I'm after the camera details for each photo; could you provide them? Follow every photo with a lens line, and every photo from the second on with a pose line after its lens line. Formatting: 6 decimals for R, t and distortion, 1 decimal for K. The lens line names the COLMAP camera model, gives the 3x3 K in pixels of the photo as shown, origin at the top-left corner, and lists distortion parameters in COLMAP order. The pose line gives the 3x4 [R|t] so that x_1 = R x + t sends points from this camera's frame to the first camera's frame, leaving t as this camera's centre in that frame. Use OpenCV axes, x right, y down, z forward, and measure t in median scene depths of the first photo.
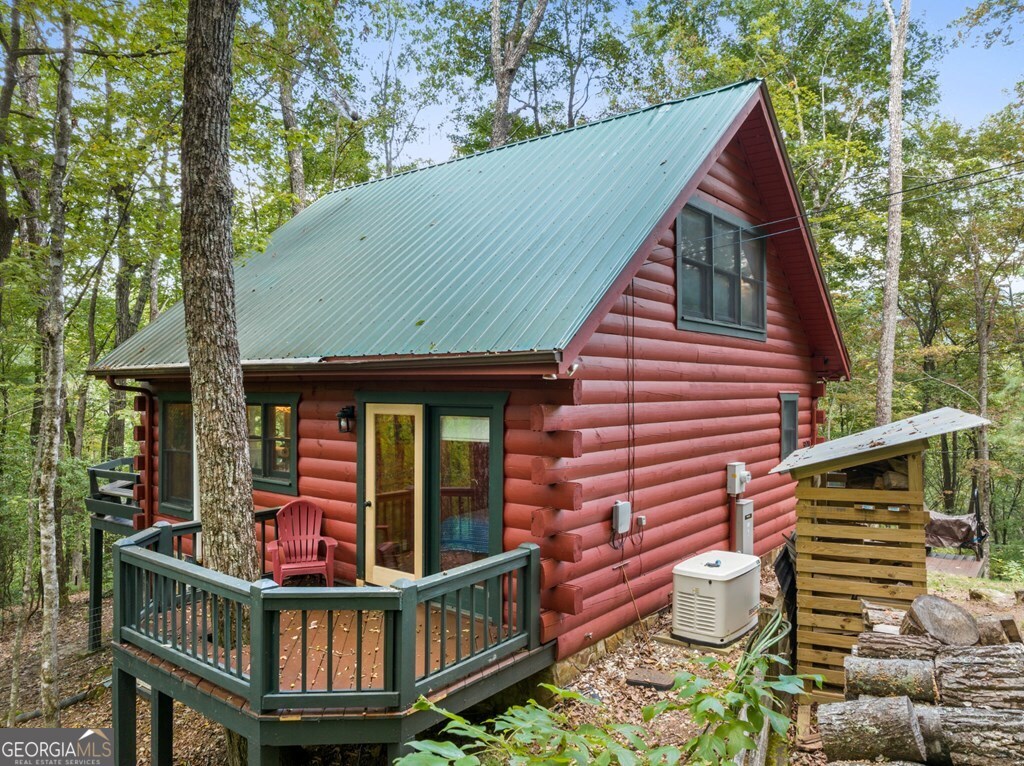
lens RADIAL K [[721.5, 0, 512.2], [0, 721.5, 379.5], [0, 0, 1]] dist [-0.027214, -0.000839]
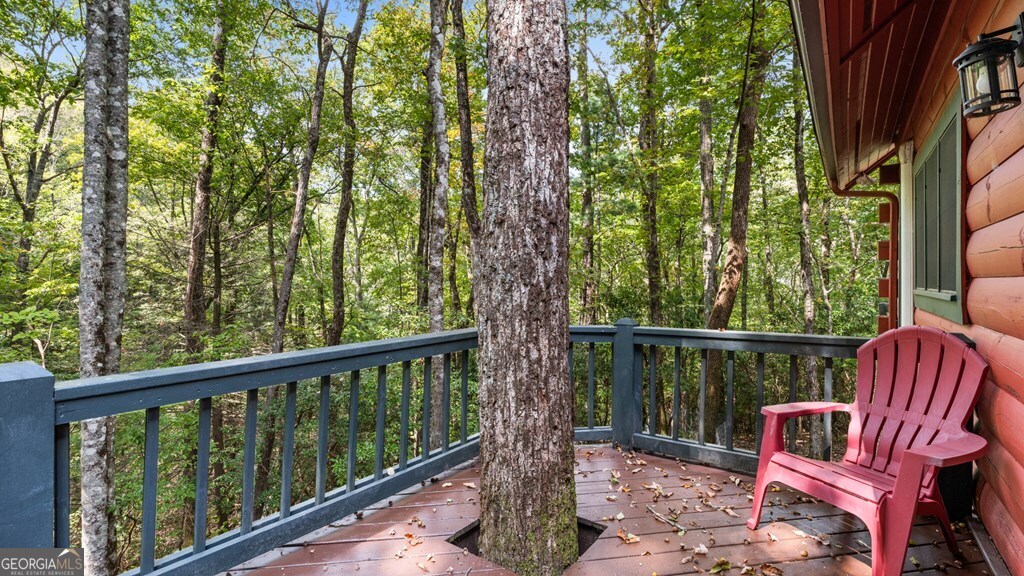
lens RADIAL K [[451.6, 0, 513.8], [0, 451.6, 283.9], [0, 0, 1]] dist [-0.001868, 0.000388]
pose [[0.044957, 0.003638, -0.998982, -0.051466], [0.006746, 0.999969, 0.003945, 0.147847], [0.998966, -0.006916, 0.044931, 0.795391]]
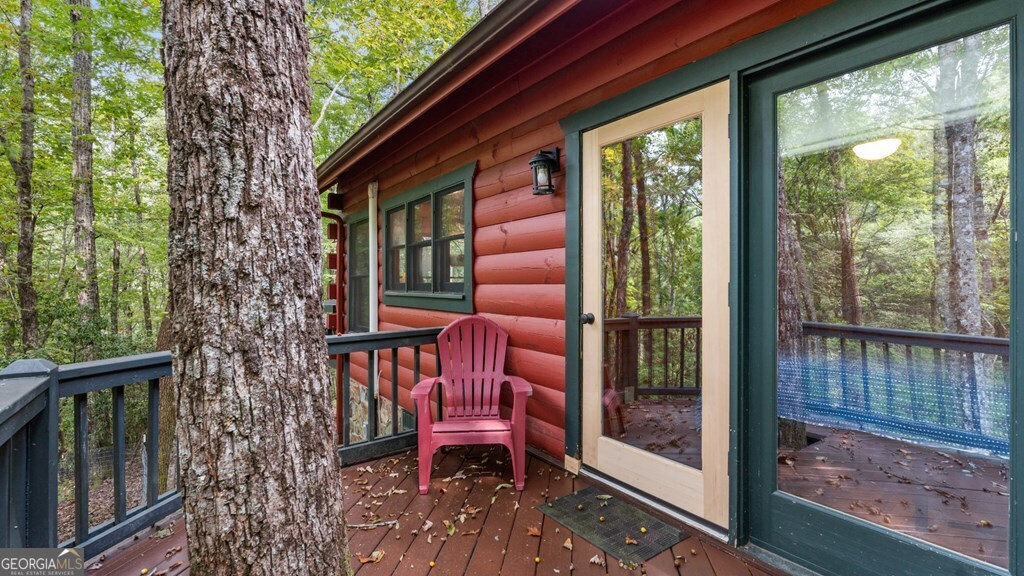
lens RADIAL K [[451.6, 0, 513.1], [0, 451.6, 282.7], [0, 0, 1]] dist [-0.001868, 0.000388]
pose [[0.964625, -0.000919, -0.263624, -0.164406], [0.002698, 0.999976, 0.006387, 0.142691], [0.263612, -0.006873, 0.964604, 0.657685]]
